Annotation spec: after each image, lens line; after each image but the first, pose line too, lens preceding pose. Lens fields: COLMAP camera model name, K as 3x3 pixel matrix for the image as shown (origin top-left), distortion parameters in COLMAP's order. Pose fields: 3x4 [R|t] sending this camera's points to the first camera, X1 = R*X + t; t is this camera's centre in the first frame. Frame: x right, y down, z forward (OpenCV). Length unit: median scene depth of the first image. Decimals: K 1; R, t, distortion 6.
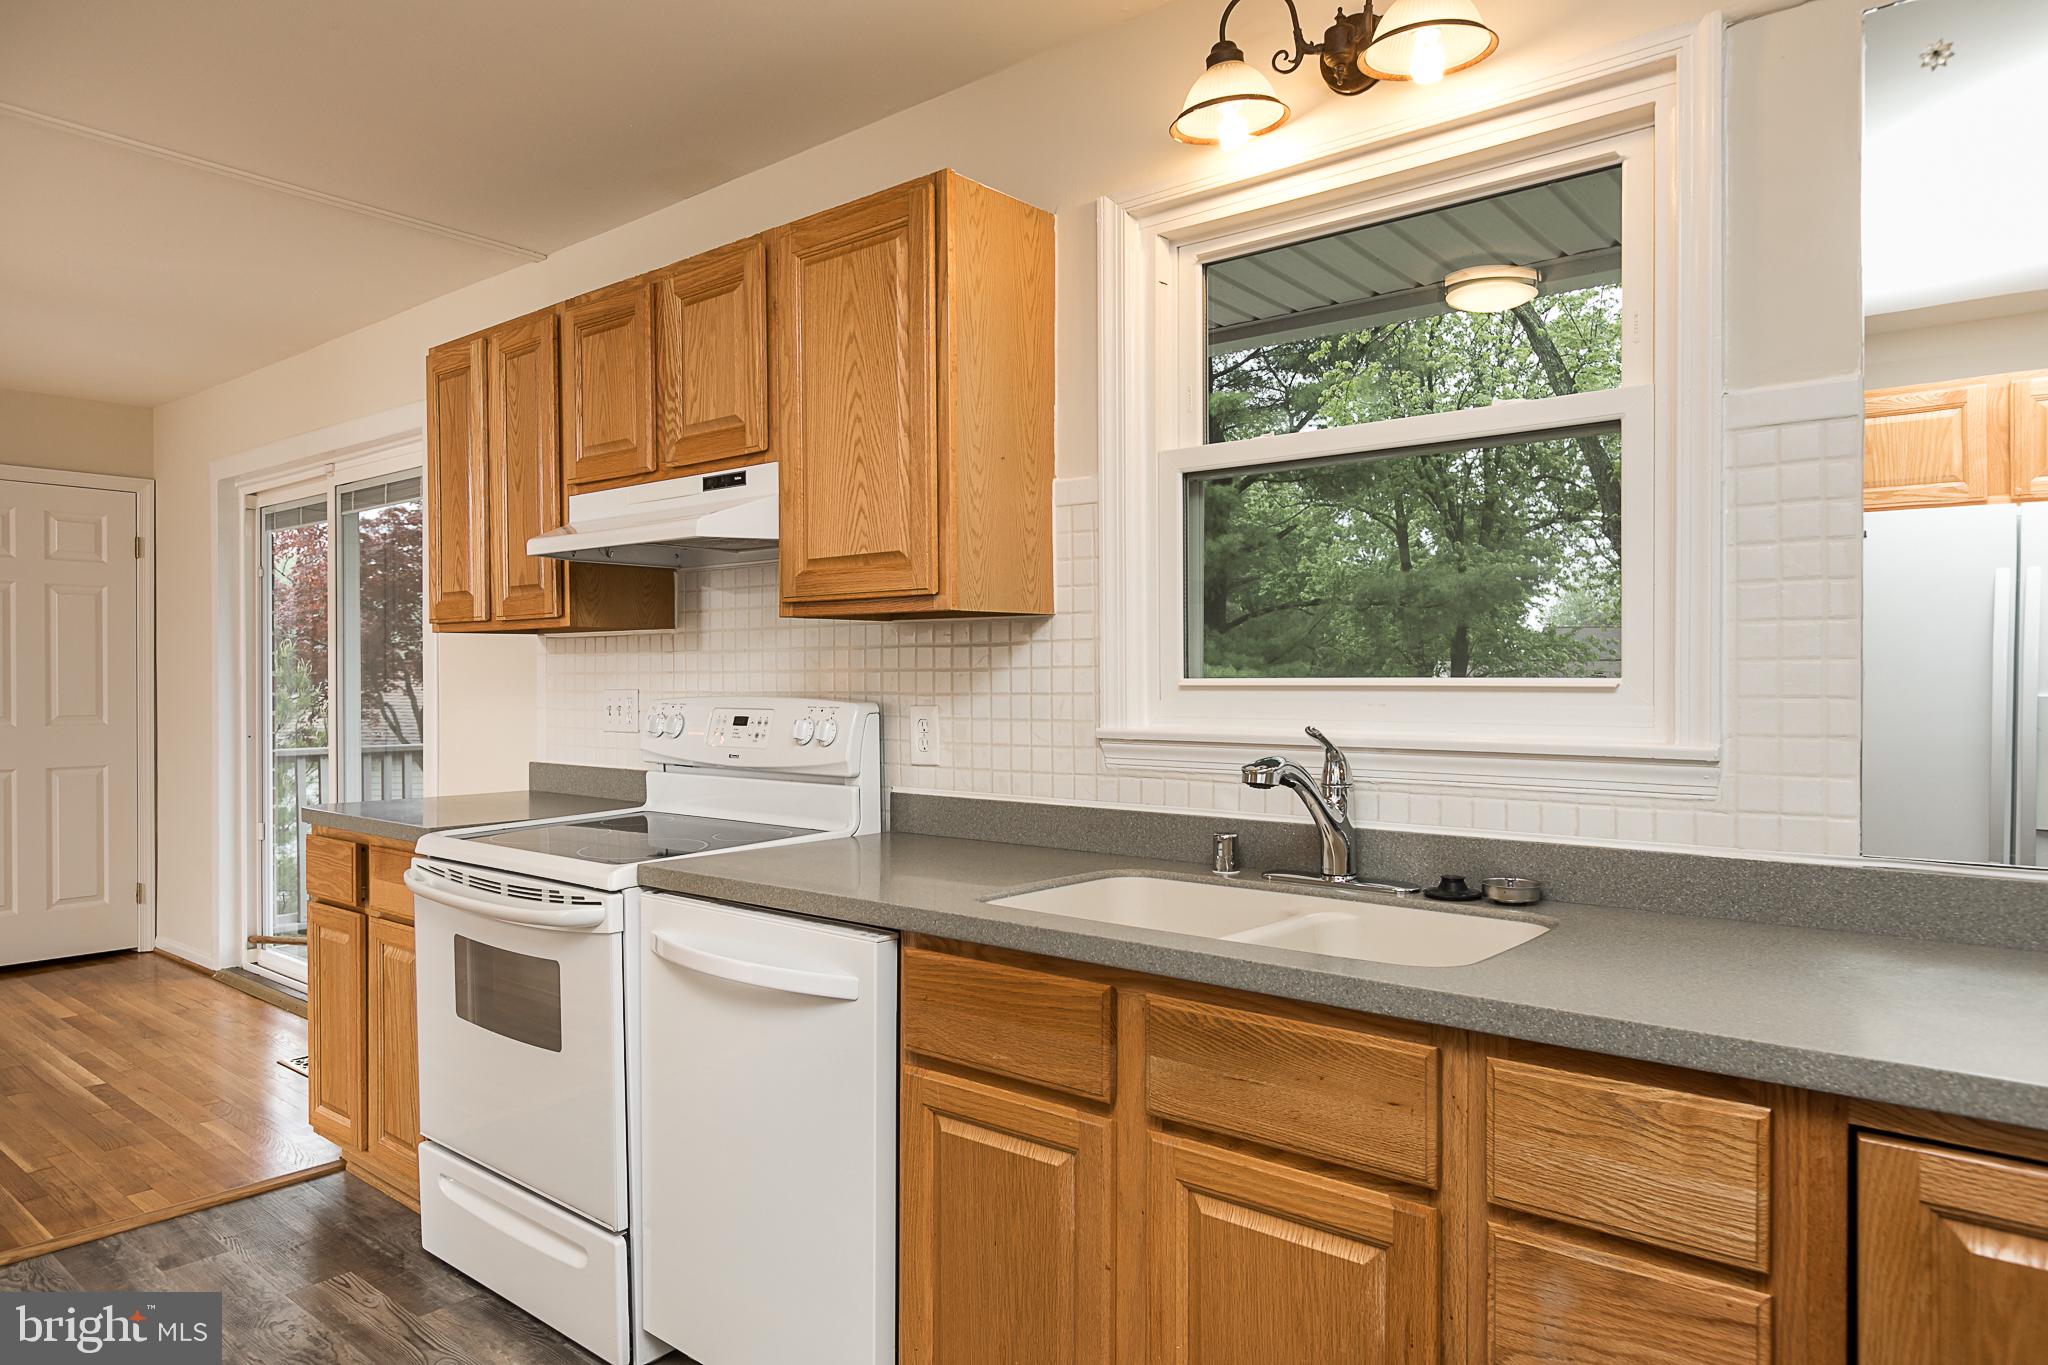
lens RADIAL K [[1291.4, 0, 1012.6], [0, 1291.4, 682.4], [0, 0, 1]] dist [0.000759, 0.001111]
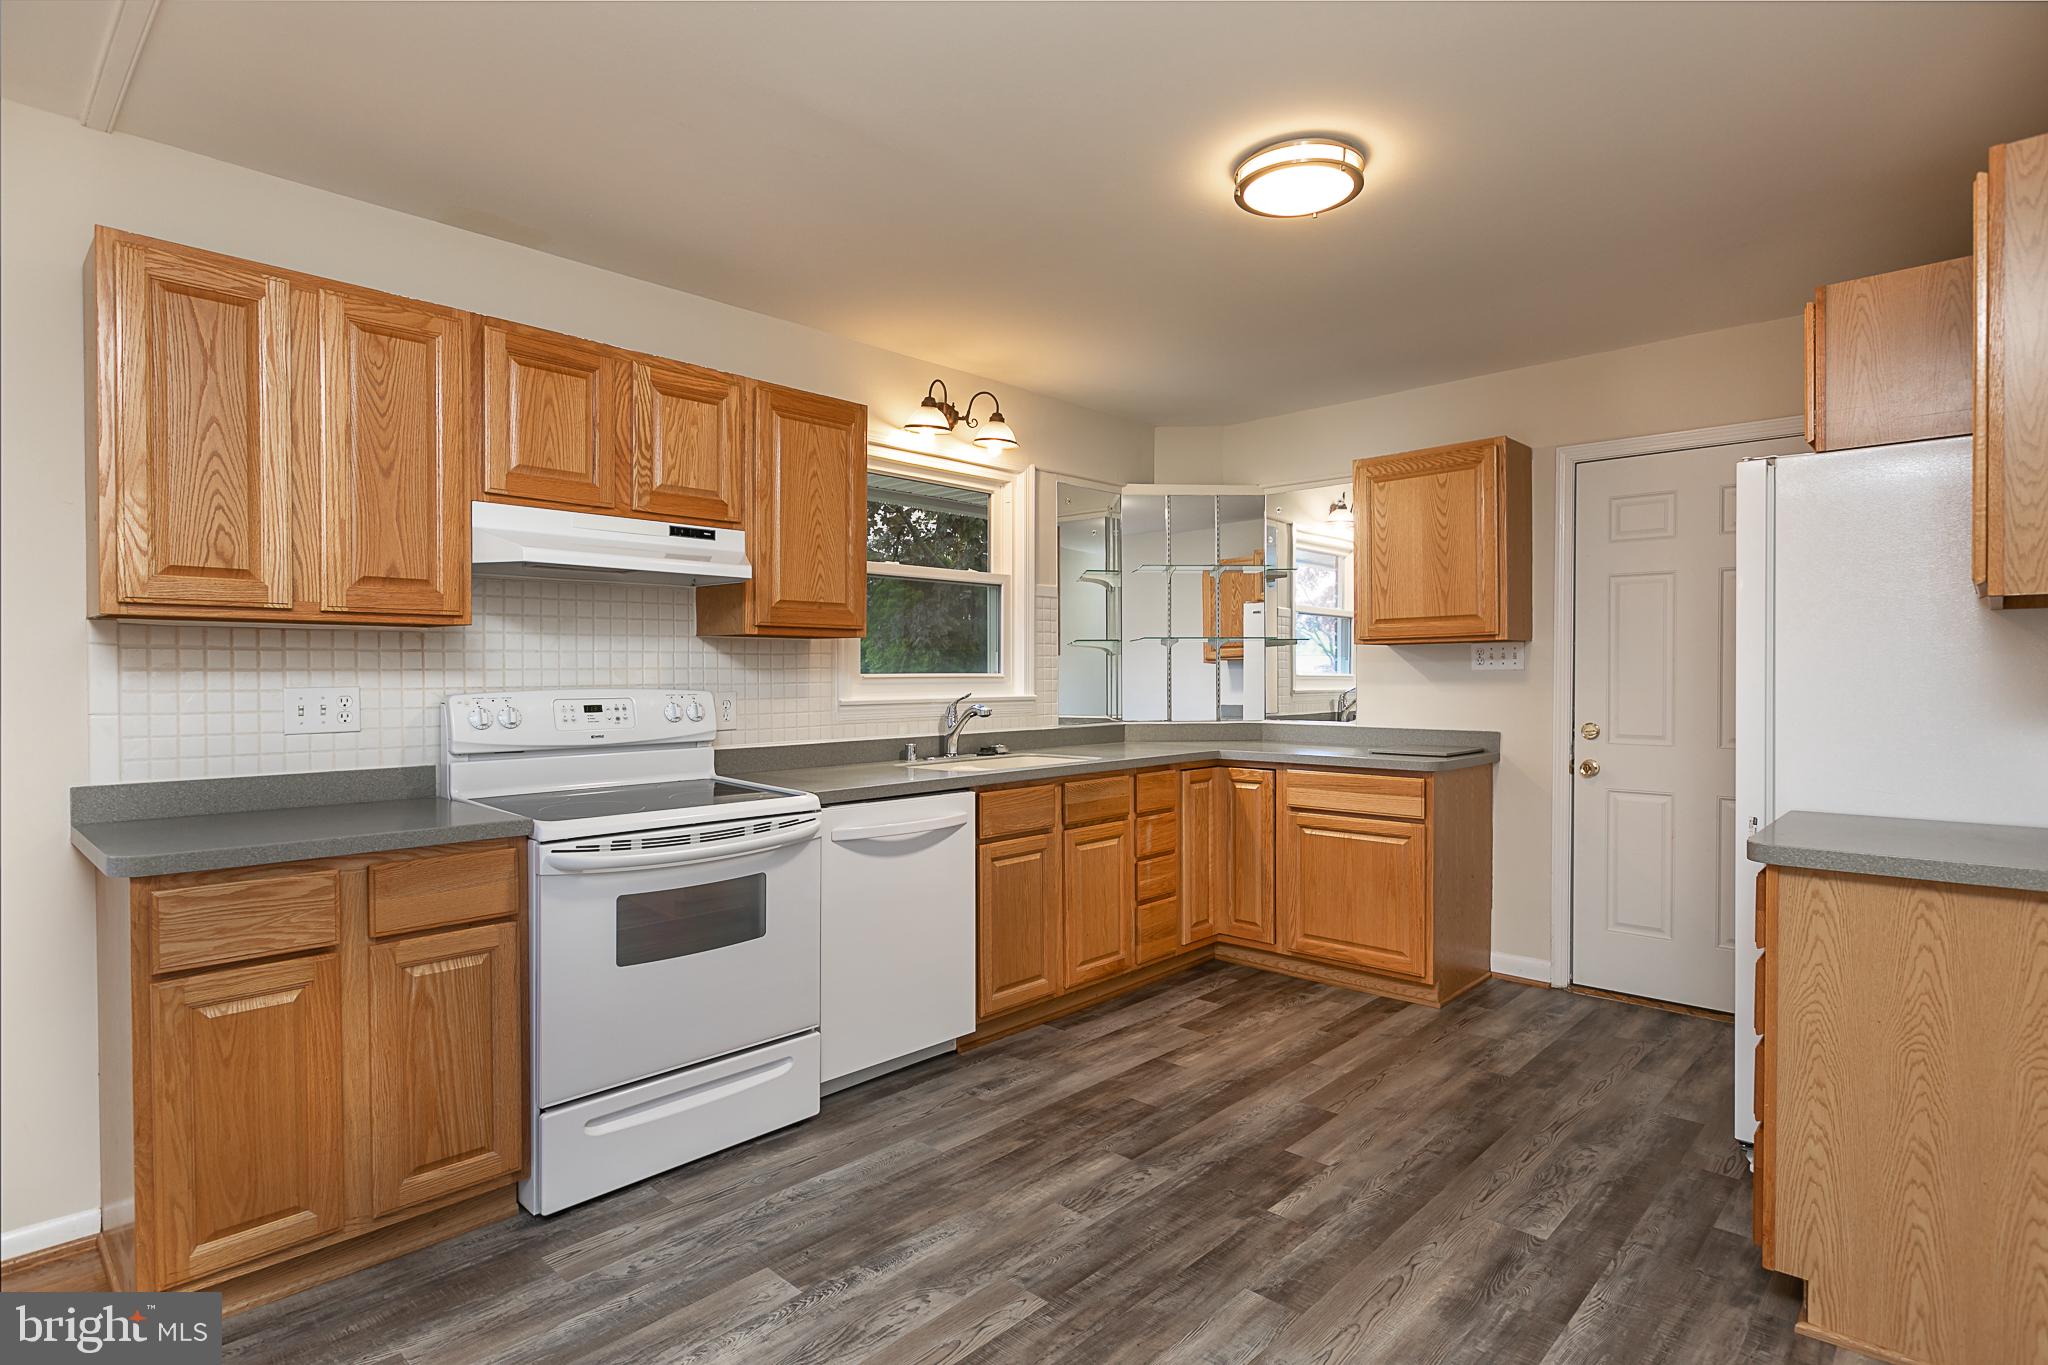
lens RADIAL K [[1045.4, 0, 1026.5], [0, 1045.4, 685.6], [0, 0, 1]] dist [0.000559, -0.001471]
pose [[0.047539, -0.011444, 0.998804, -1.394014], [0.007577, 0.999910, 0.011096, -0.000918], [-0.998841, 0.007041, 0.047621, 0.612540]]
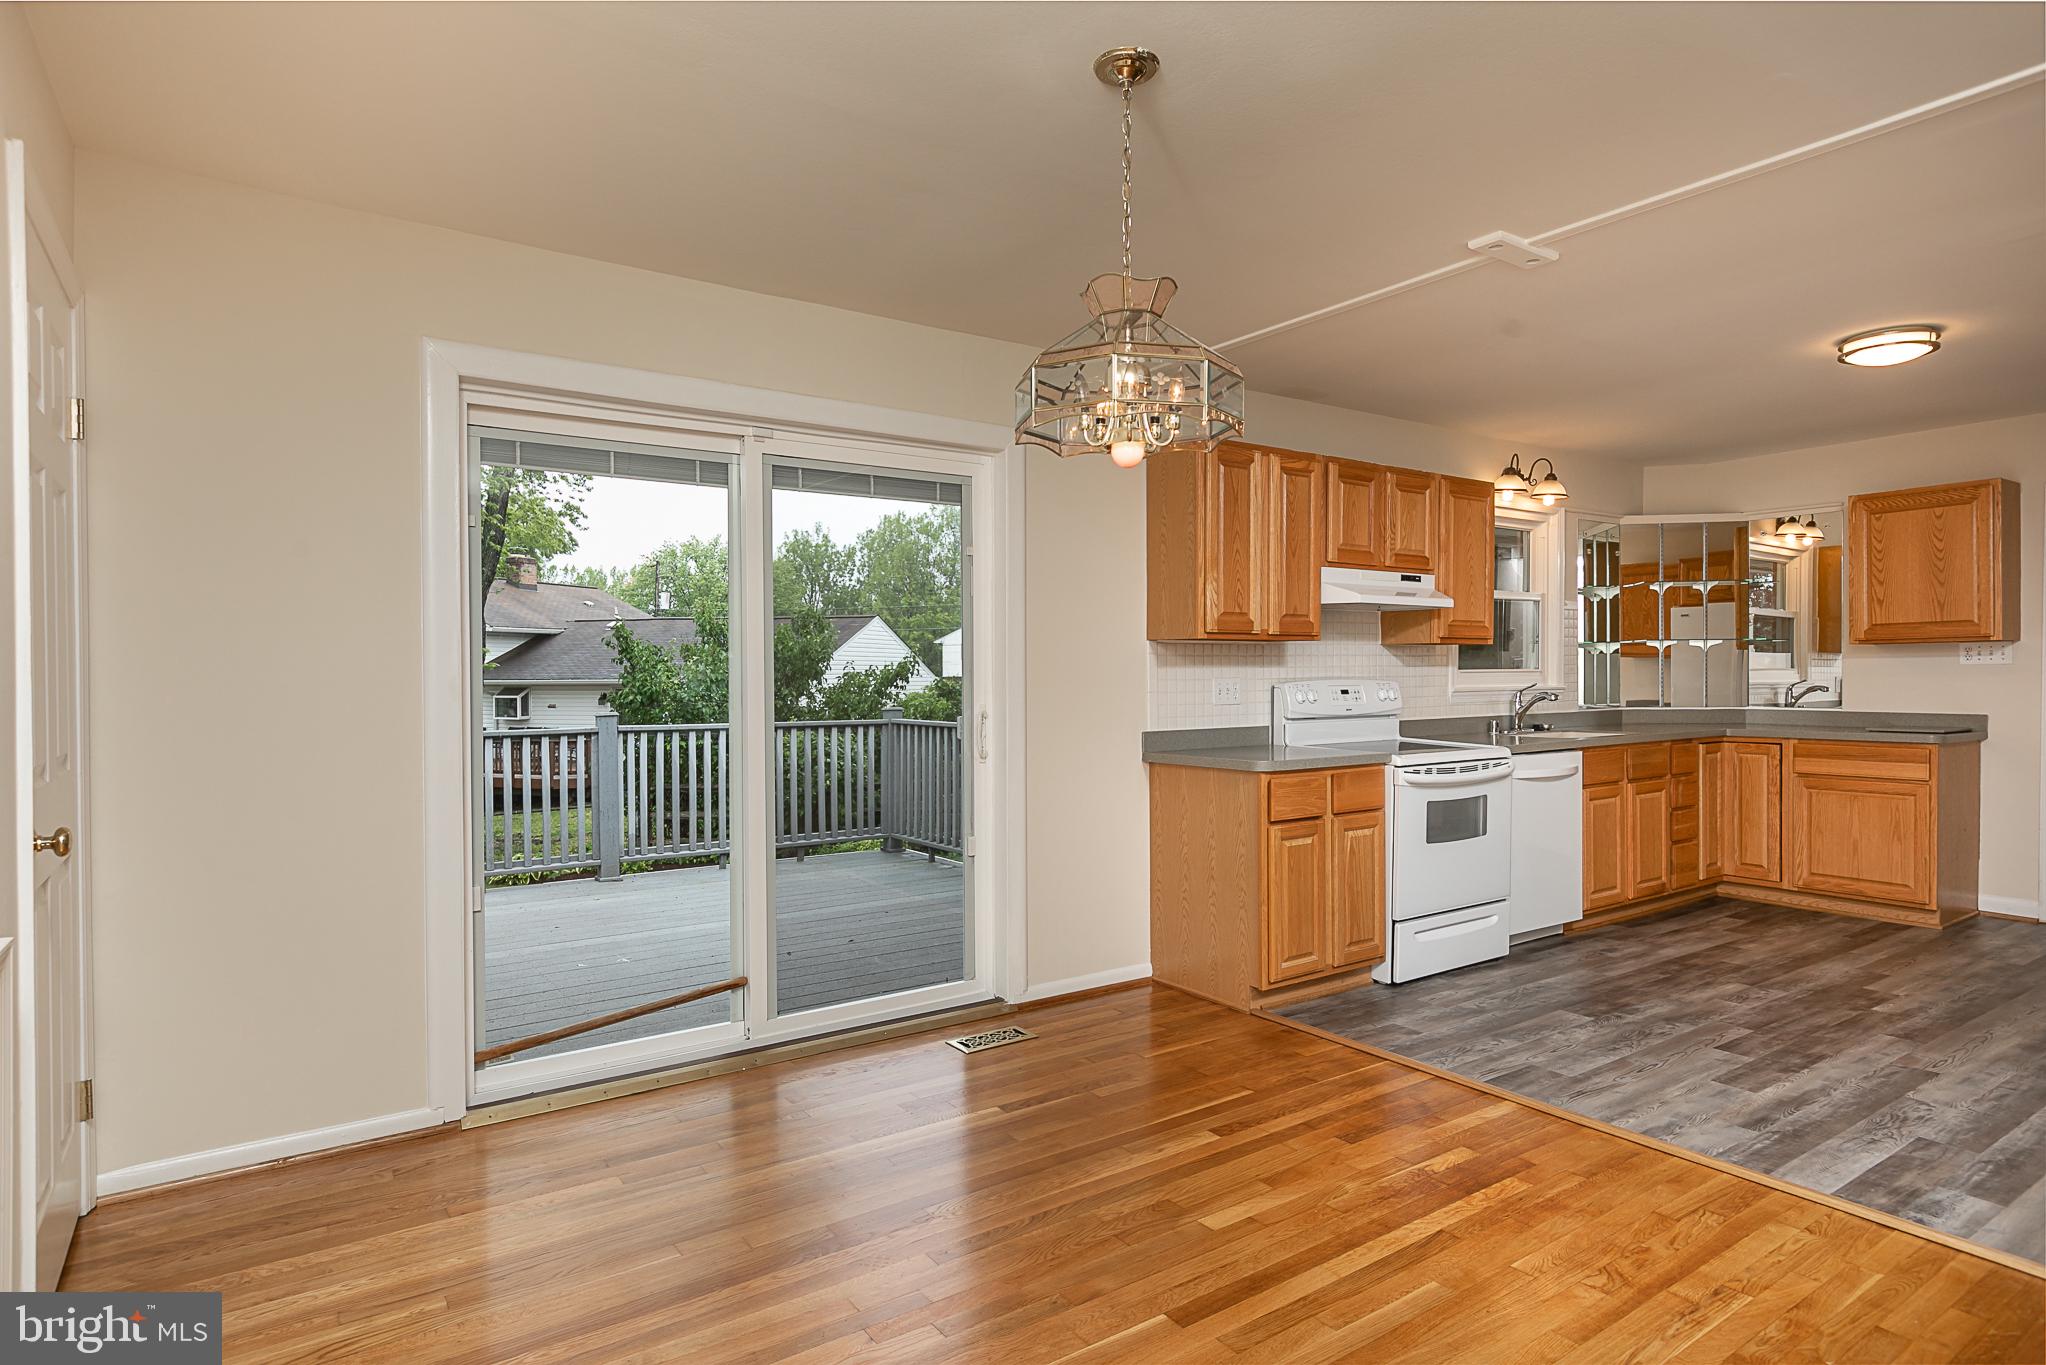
lens RADIAL K [[1110.0, 0, 1026.5], [0, 1110.0, 689.4], [0, 0, 1]] dist [0.004269, -0.001303]
pose [[0.255972, -0.014780, 0.966571, -2.275224], [0.011947, 0.999855, 0.012125, -0.000669], [-0.966610, 0.008444, 0.256112, 1.196746]]
